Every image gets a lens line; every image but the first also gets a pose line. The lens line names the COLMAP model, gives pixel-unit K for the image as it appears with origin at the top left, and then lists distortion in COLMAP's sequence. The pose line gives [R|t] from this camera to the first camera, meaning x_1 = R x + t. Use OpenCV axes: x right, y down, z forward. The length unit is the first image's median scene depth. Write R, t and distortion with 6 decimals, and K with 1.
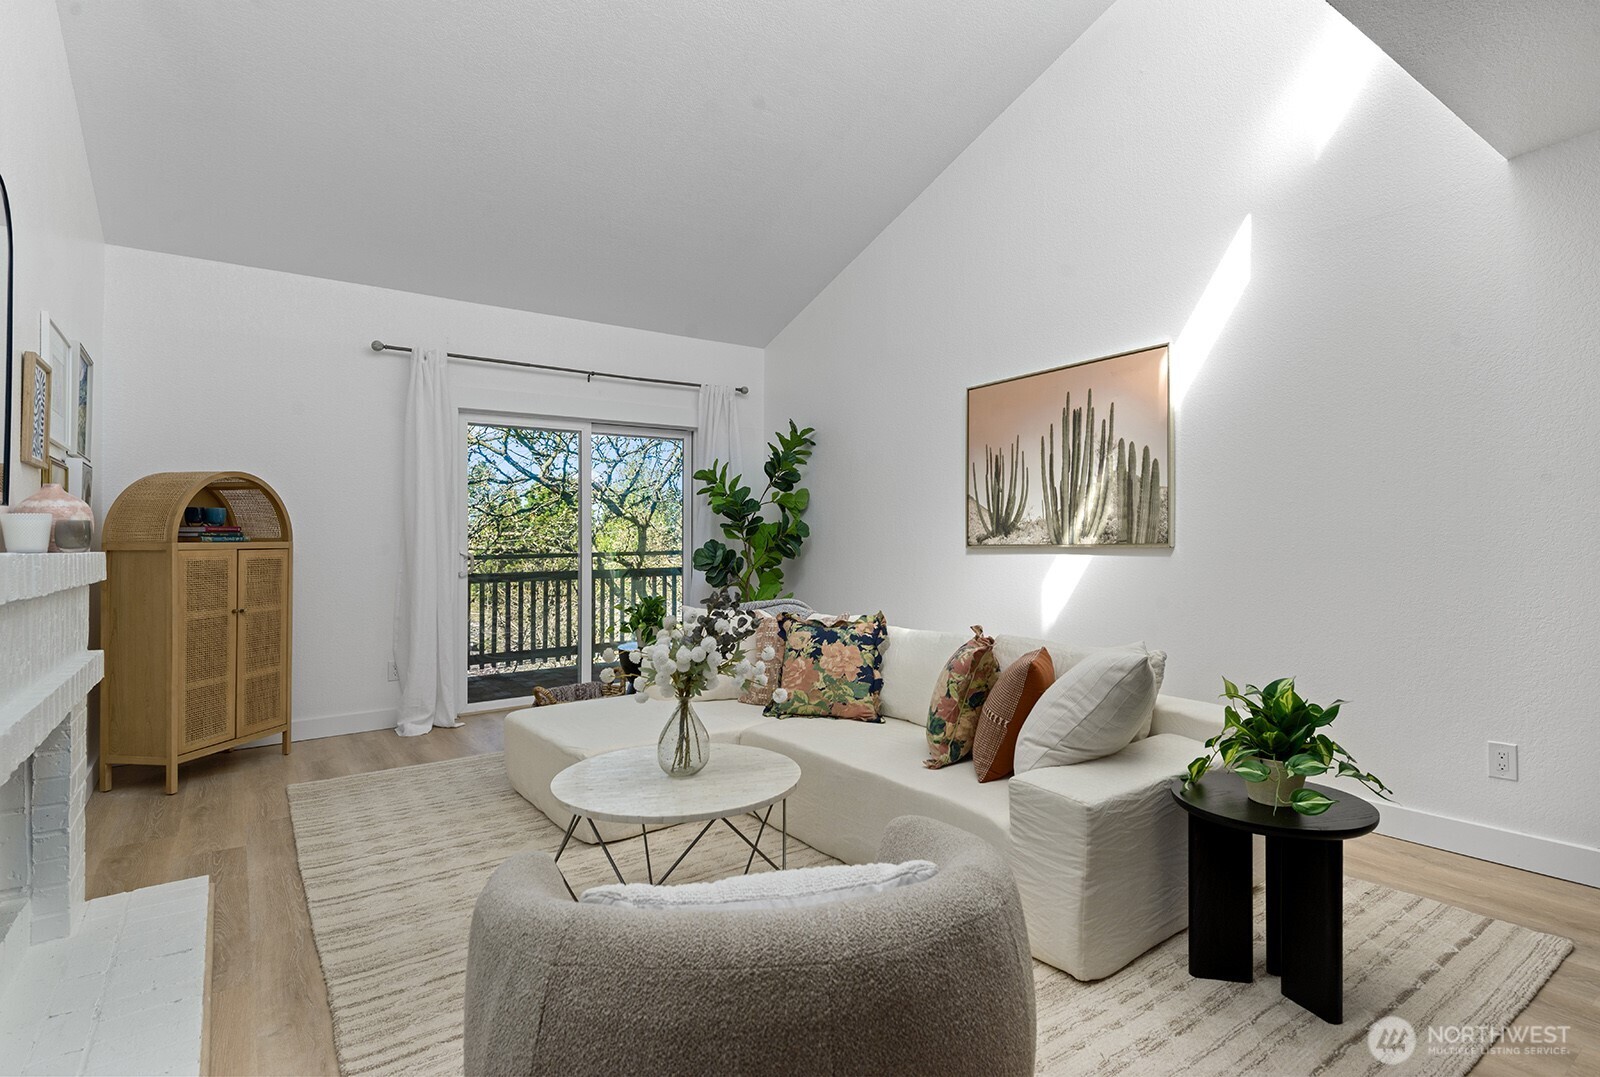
lens RADIAL K [[791.3, 0, 832.1], [0, 791.3, 516.2], [0, 0, 1]] dist [-0.004370, 0.000139]
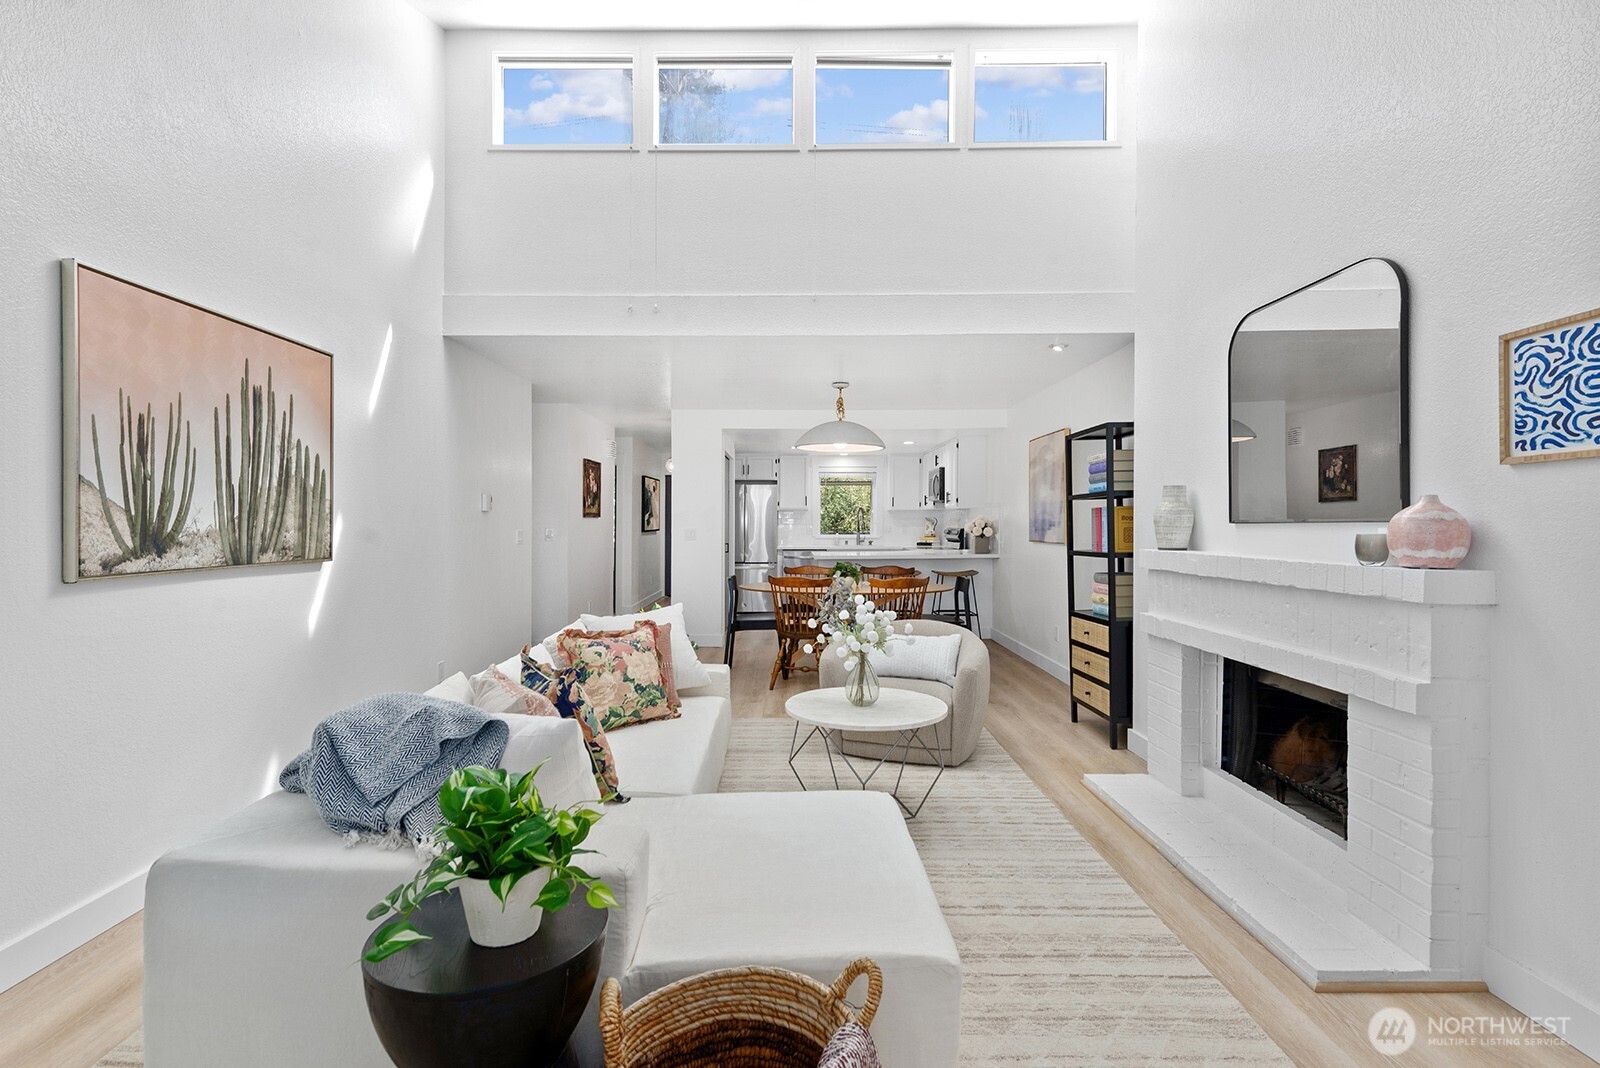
lens RADIAL K [[743.9, 0, 786.7], [0, 743.9, 516.2], [0, 0, 1]] dist [0.007457, -0.003912]
pose [[-0.793601, 0.019596, 0.608123, -0.536006], [-0.008831, 0.999005, -0.043716, 0.017160], [-0.608374, -0.040063, -0.792638, 1.259975]]
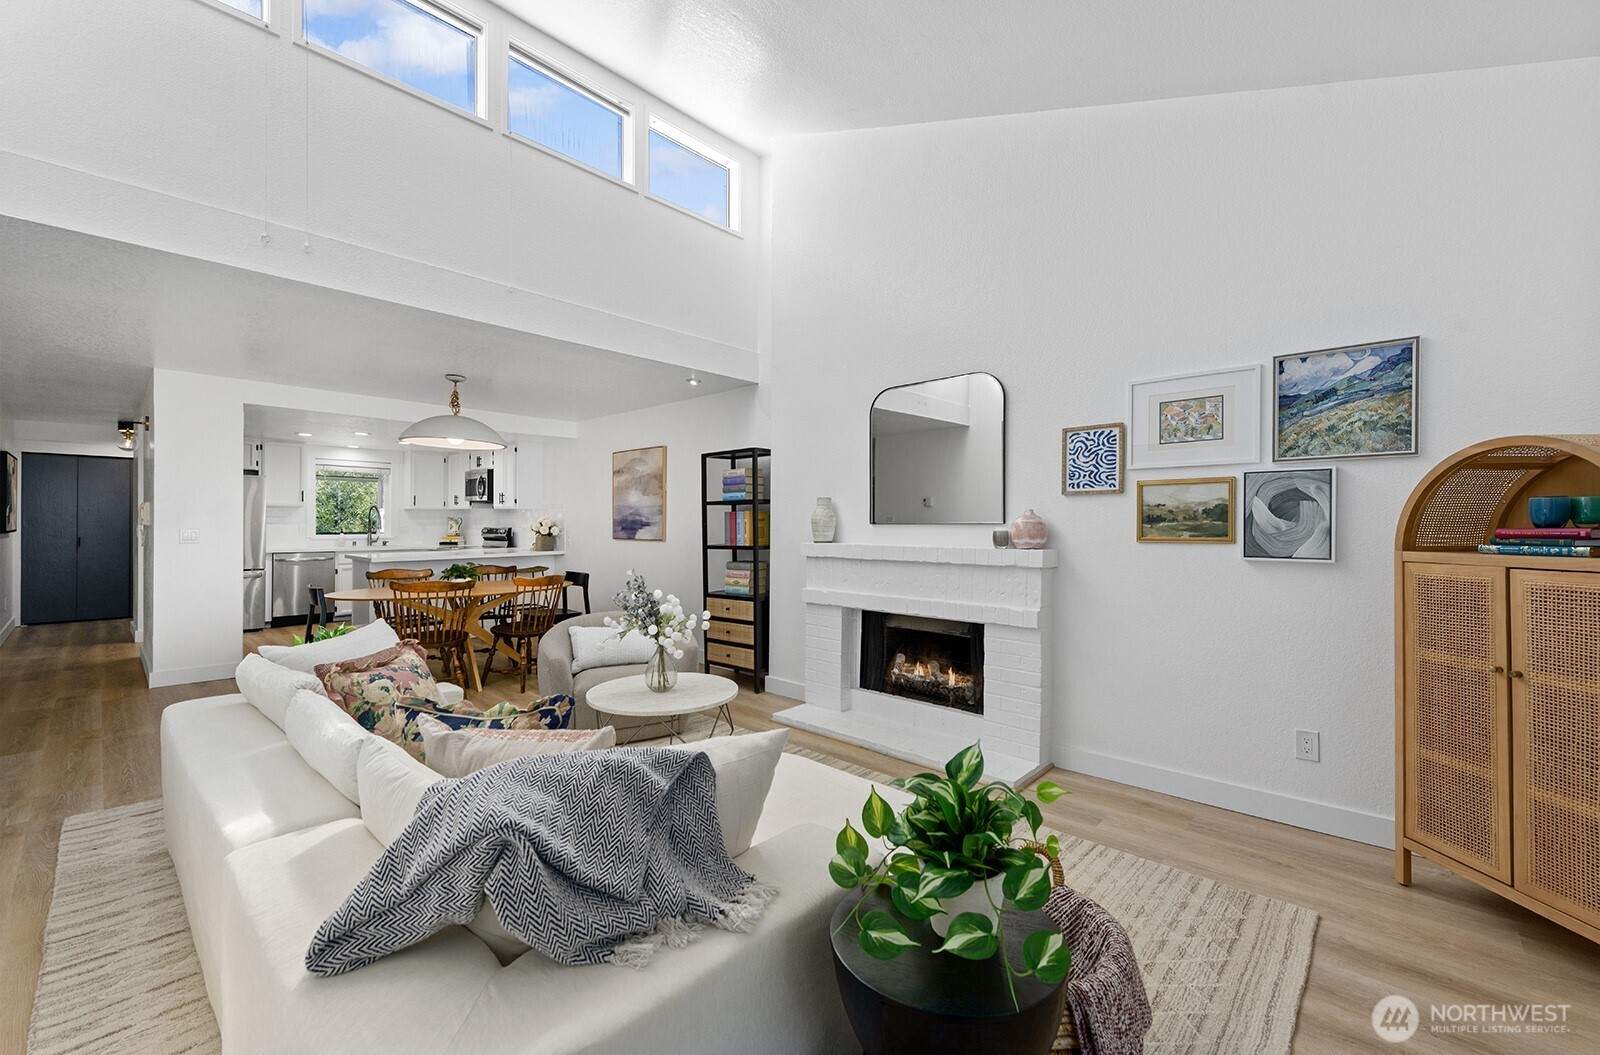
lens RADIAL K [[646.3, 0, 793.5], [0, 646.3, 516.6], [0, 0, 1]] dist [0.008045, -0.000361]
pose [[-0.985031, 0.008338, -0.172178, -0.136129], [0.015627, 0.999036, -0.041020, 0.014760], [0.171670, -0.043097, -0.984211, 1.344498]]
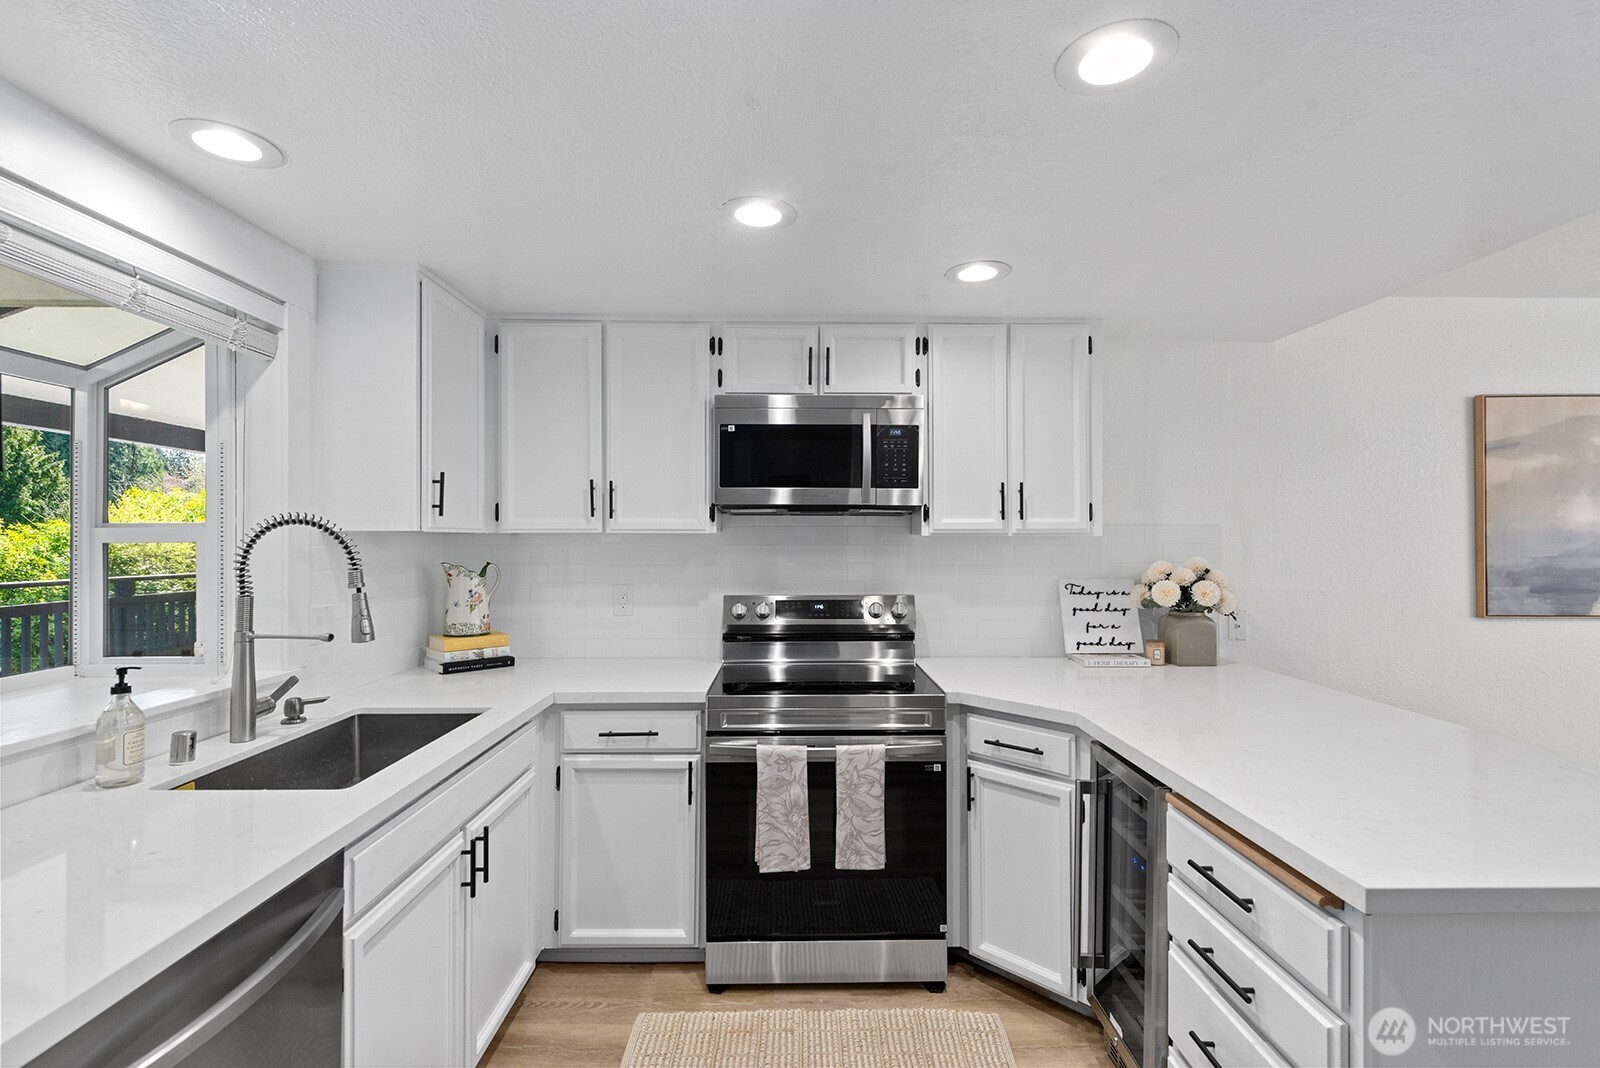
lens RADIAL K [[743.9, 0, 802.4], [0, 743.9, 521.1], [0, 0, 1]] dist [0.007457, -0.003912]
pose [[-0.592848, -0.005868, -0.805293, 1.022657], [0.037561, 0.998684, -0.034929, -0.097897], [0.804438, -0.050955, -0.591848, -0.467600]]
